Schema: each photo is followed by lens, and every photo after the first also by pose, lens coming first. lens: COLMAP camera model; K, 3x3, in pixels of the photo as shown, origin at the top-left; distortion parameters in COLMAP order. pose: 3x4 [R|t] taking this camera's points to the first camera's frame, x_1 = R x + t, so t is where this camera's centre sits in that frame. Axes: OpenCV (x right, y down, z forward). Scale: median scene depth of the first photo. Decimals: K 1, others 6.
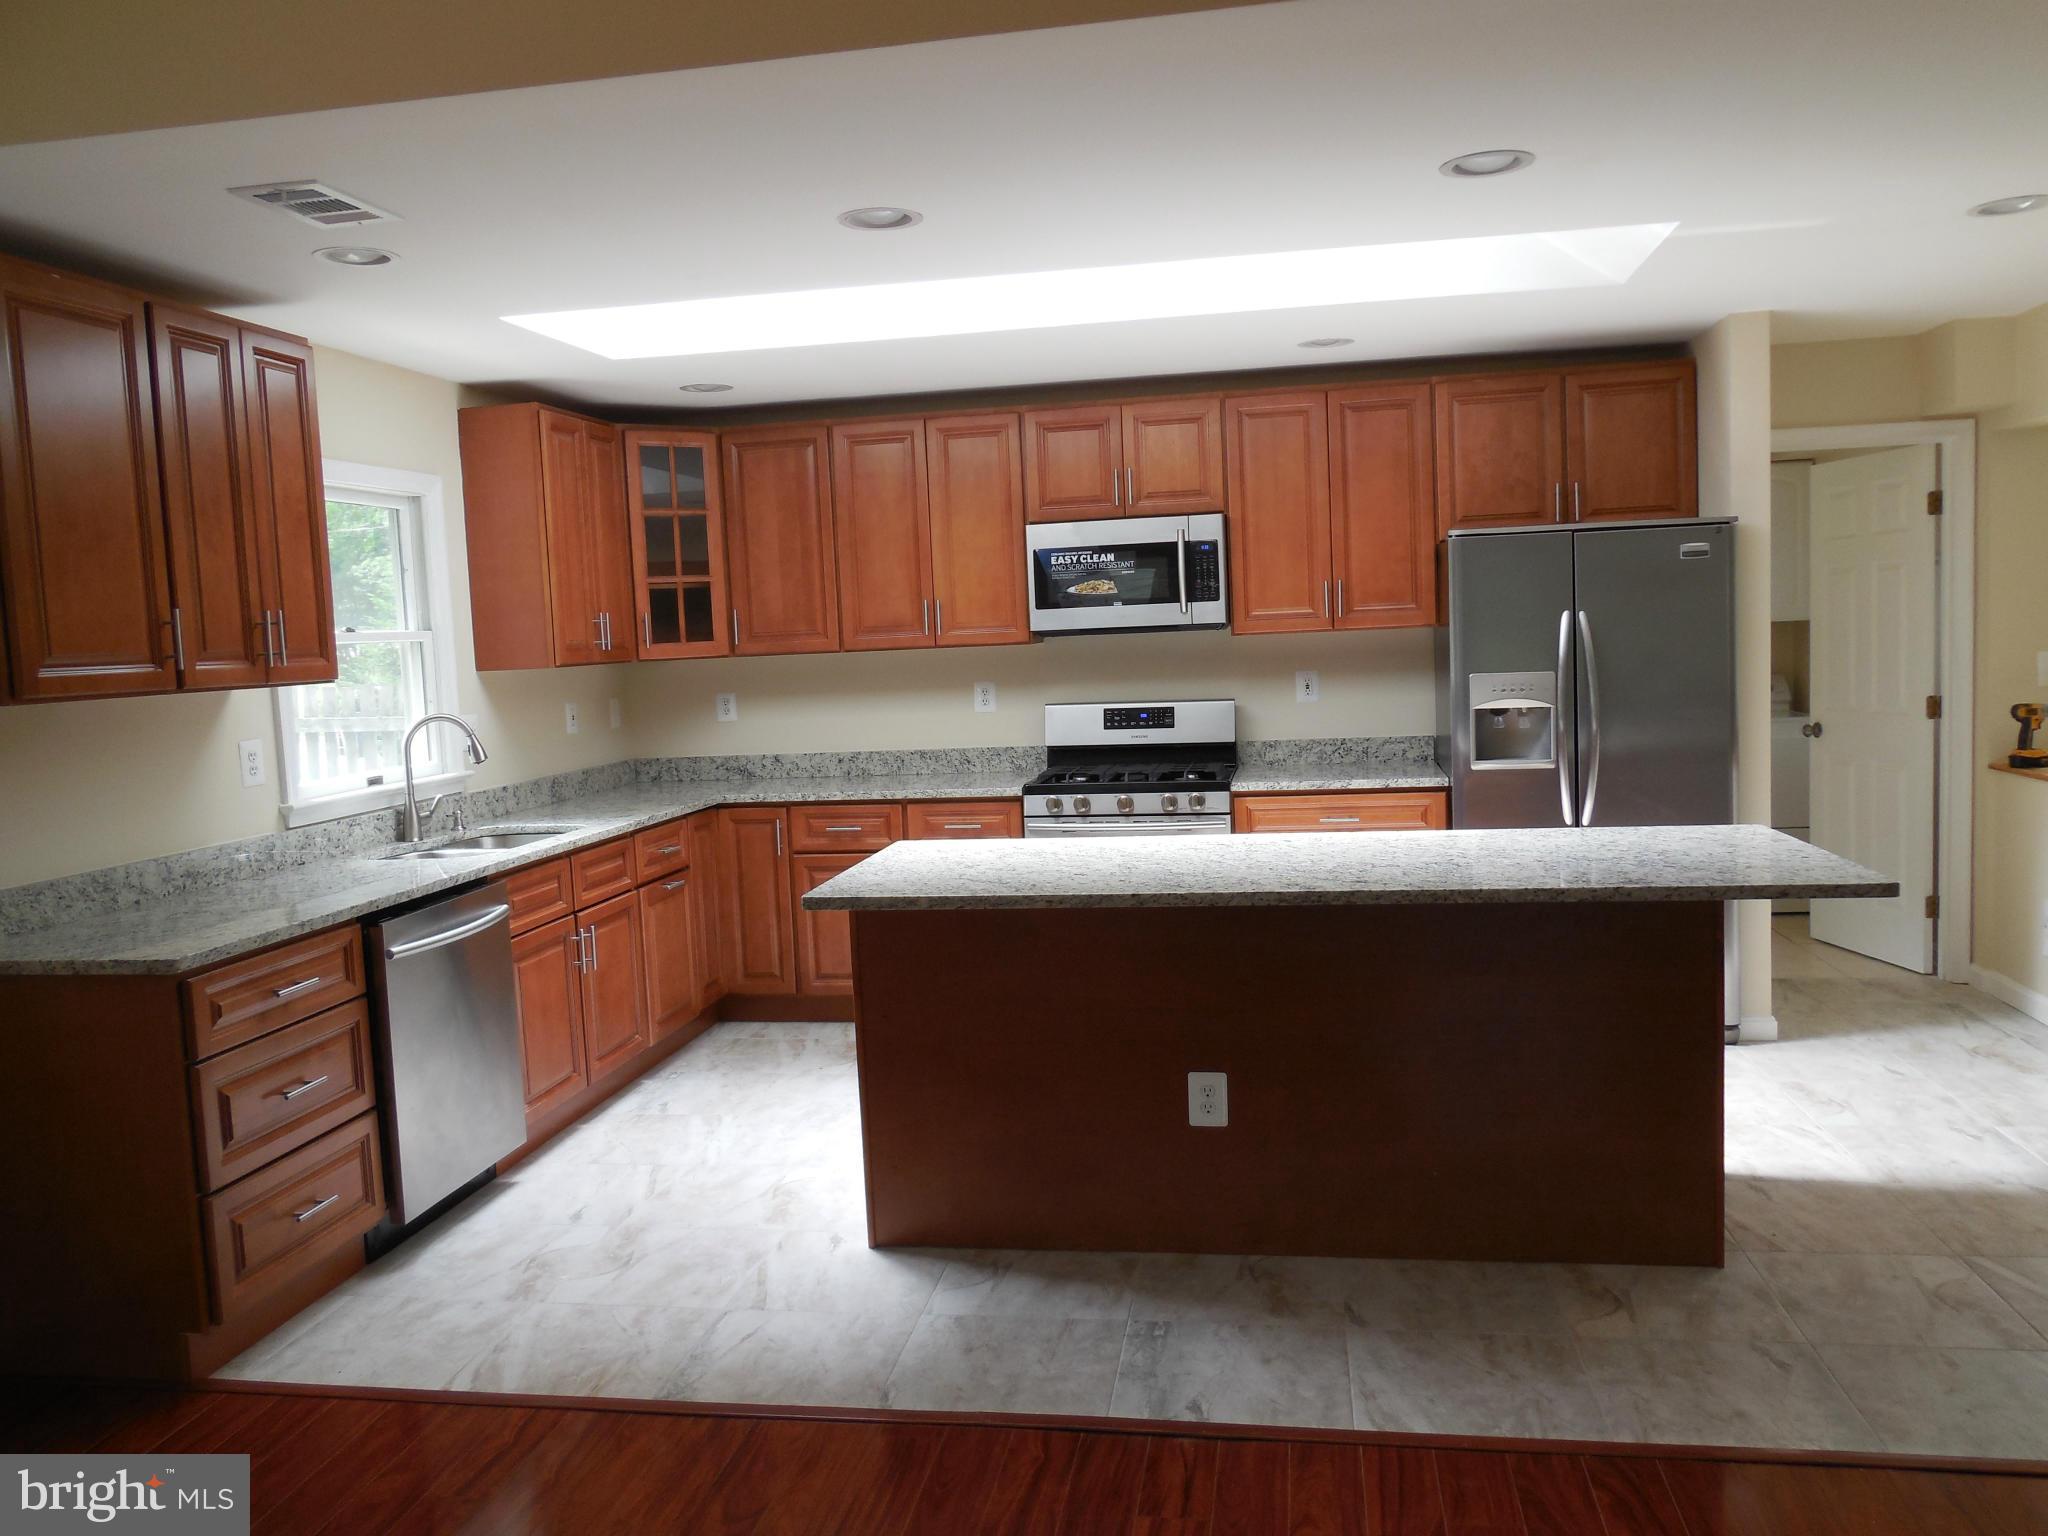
lens RADIAL K [[1547.6, 0, 1027.6], [0, 1547.6, 760.2], [0, 0, 1]] dist [-0.017456, 0.001143]
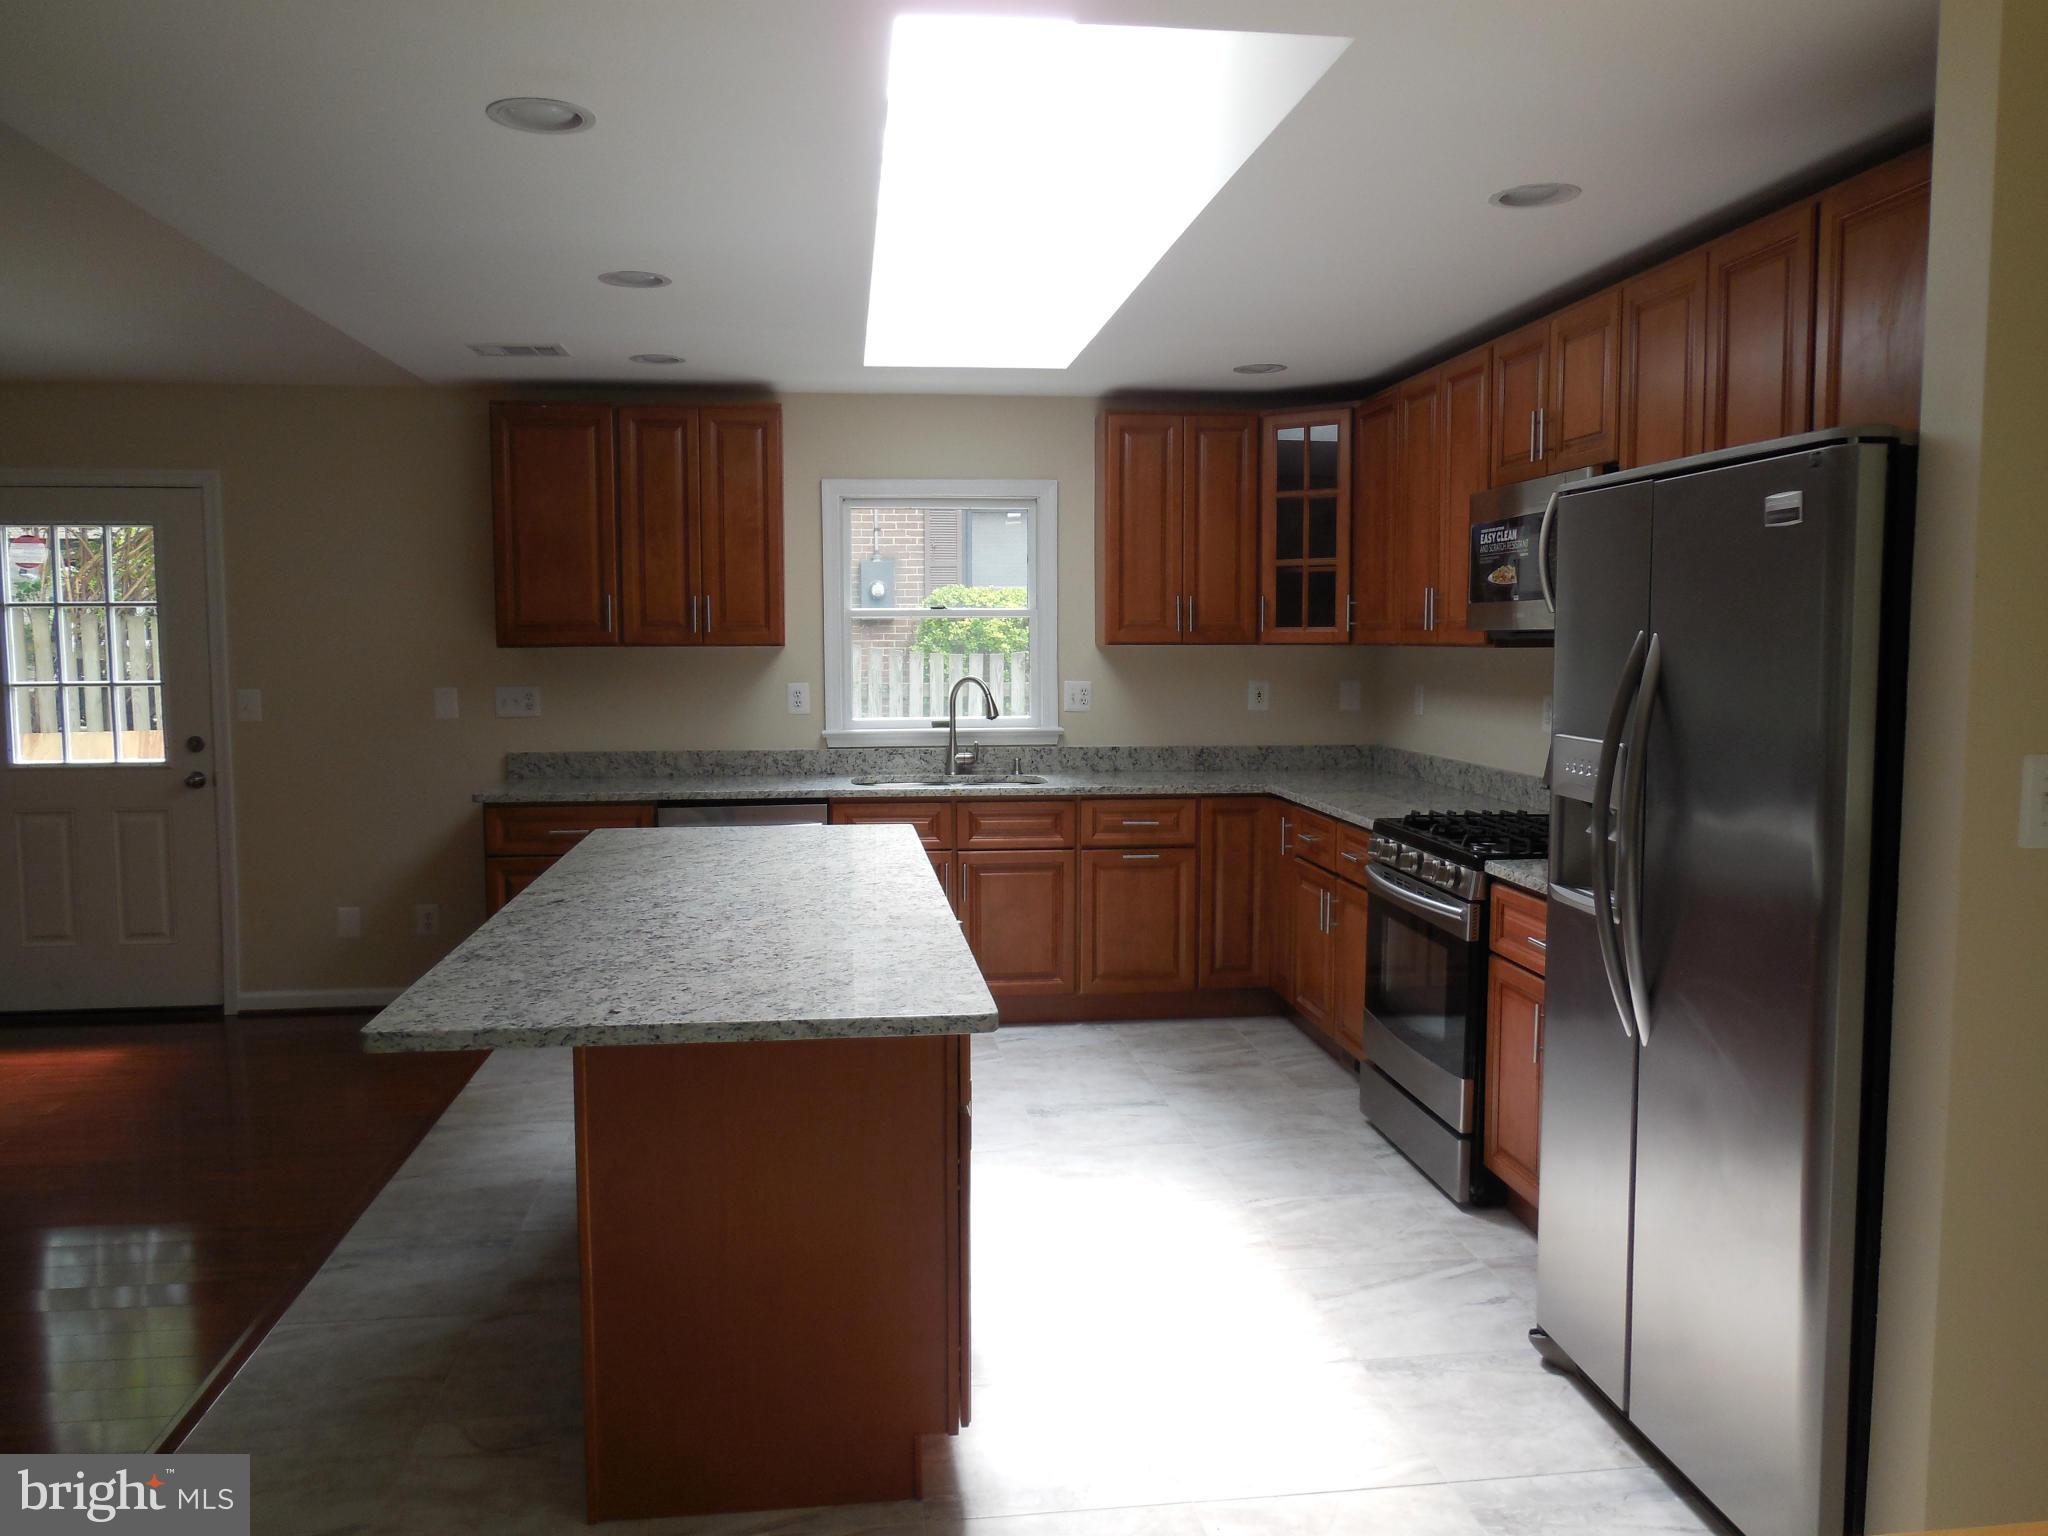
lens RADIAL K [[1547.6, 0, 1027.6], [0, 1547.6, 760.2], [0, 0, 1]] dist [-0.017456, 0.001143]
pose [[0.287145, 0.120248, -0.950309, 0.700991], [-0.091736, 0.990981, 0.097676, -0.075862], [0.953484, 0.059130, 0.295587, 0.574124]]
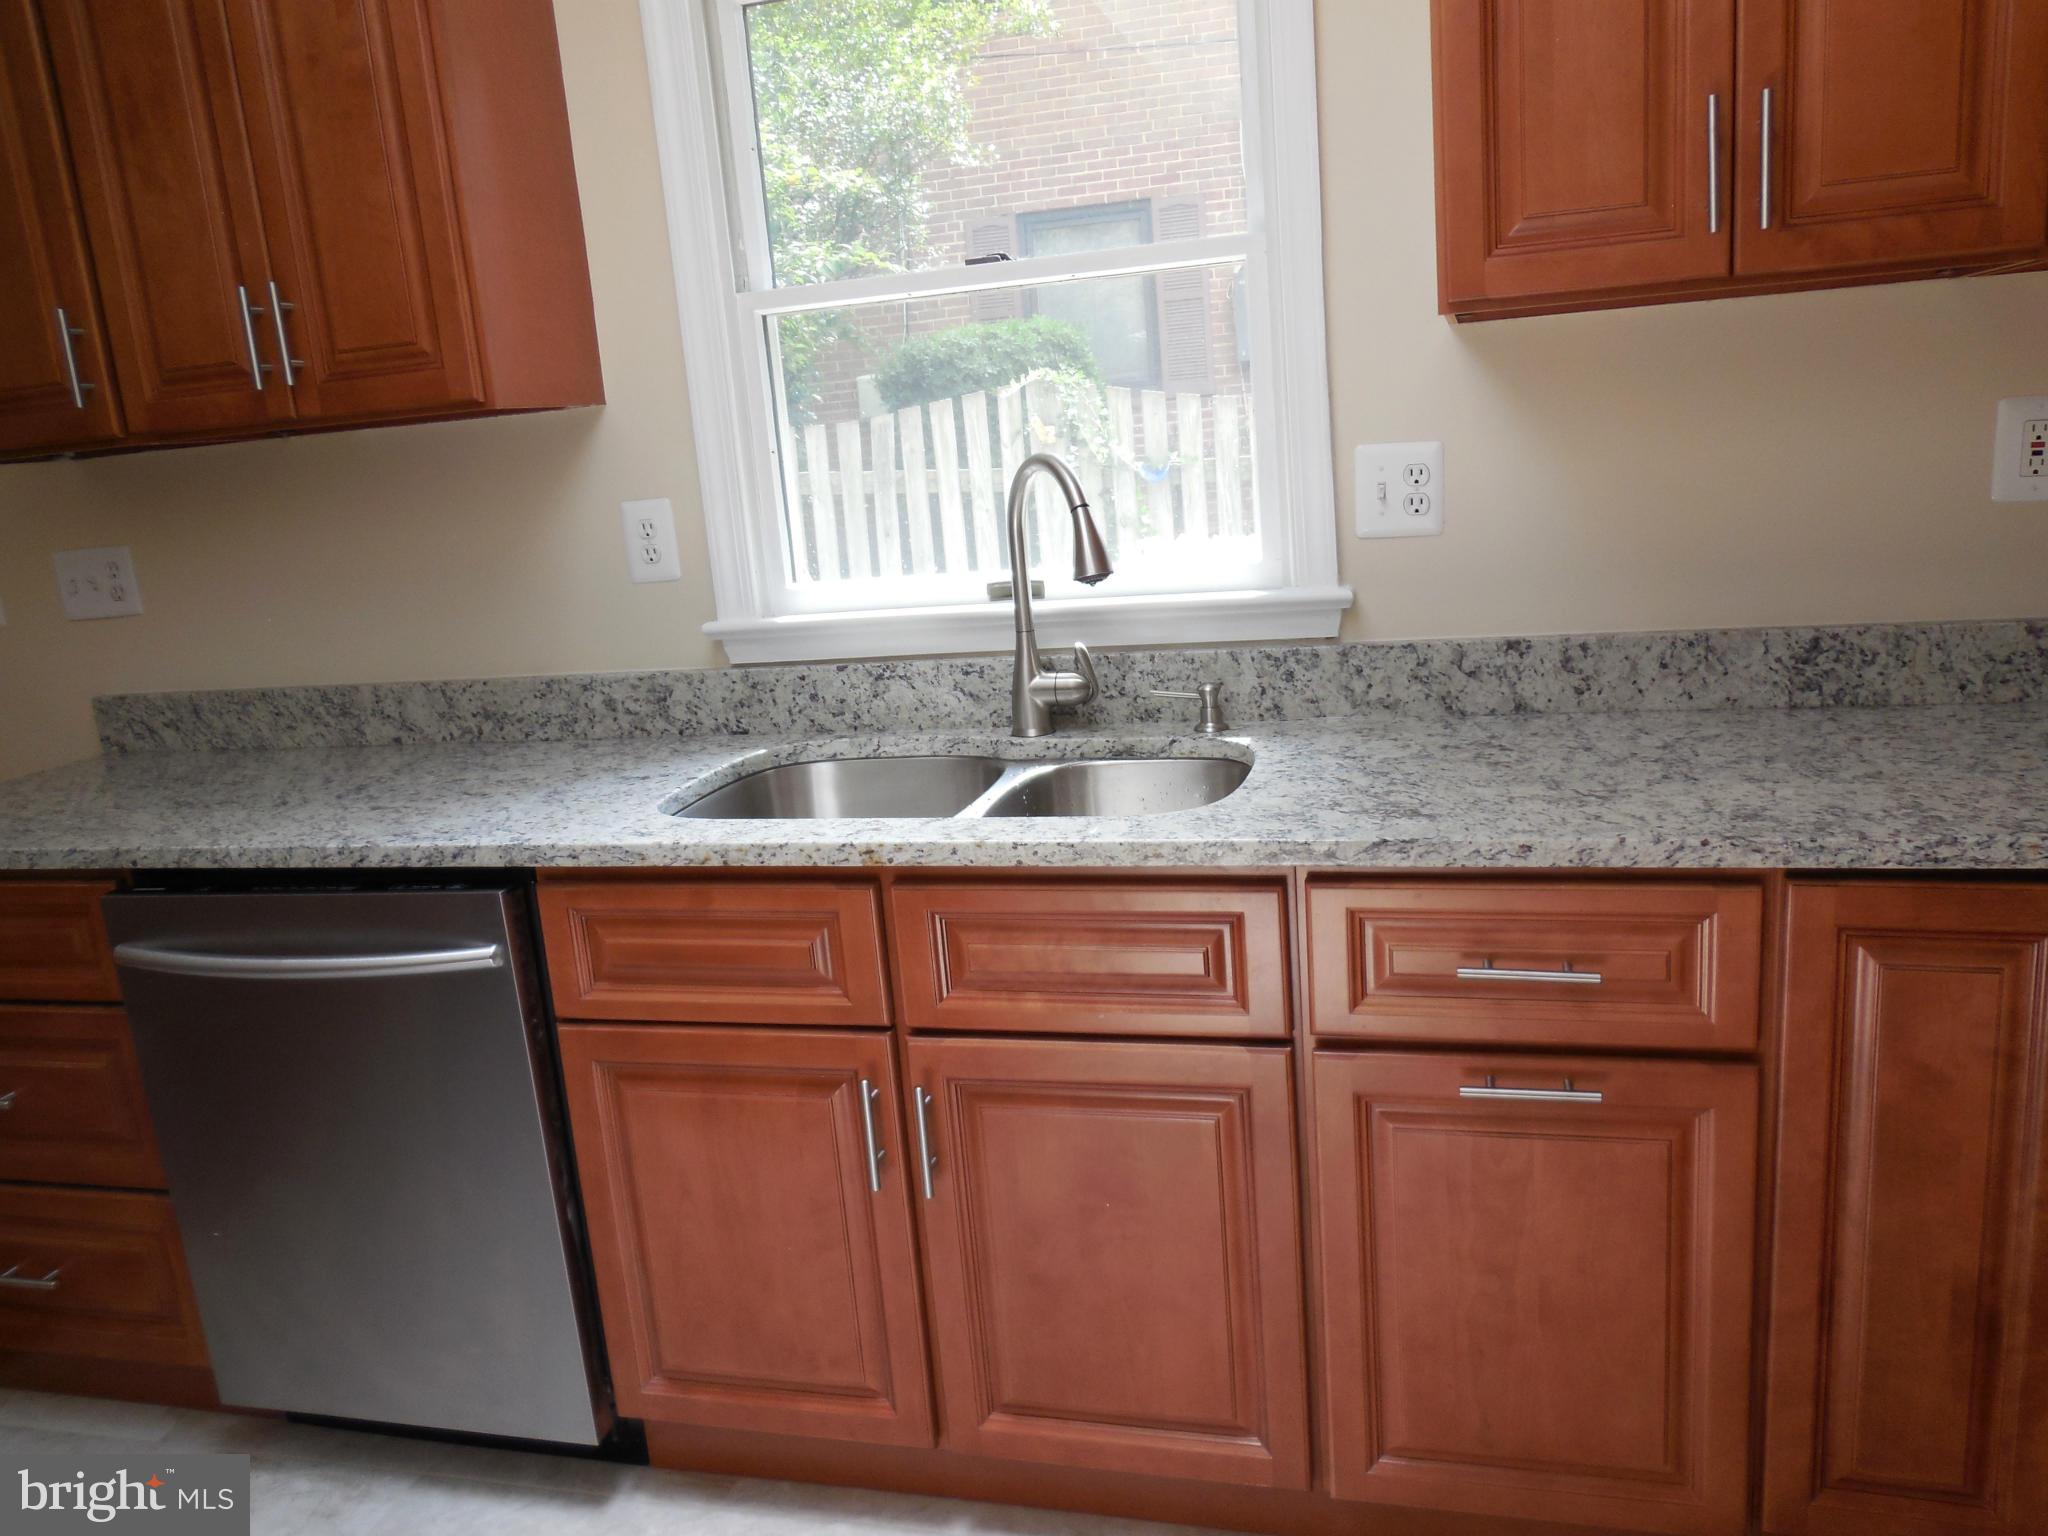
lens RADIAL K [[1547.6, 0, 1027.6], [0, 1547.6, 760.2], [0, 0, 1]] dist [-0.017456, 0.001143]
pose [[-0.087754, 0.259721, -0.961688, 0.035841], [0.002454, 0.965466, 0.260517, -0.049943], [0.996139, 0.020502, -0.085361, 0.875174]]
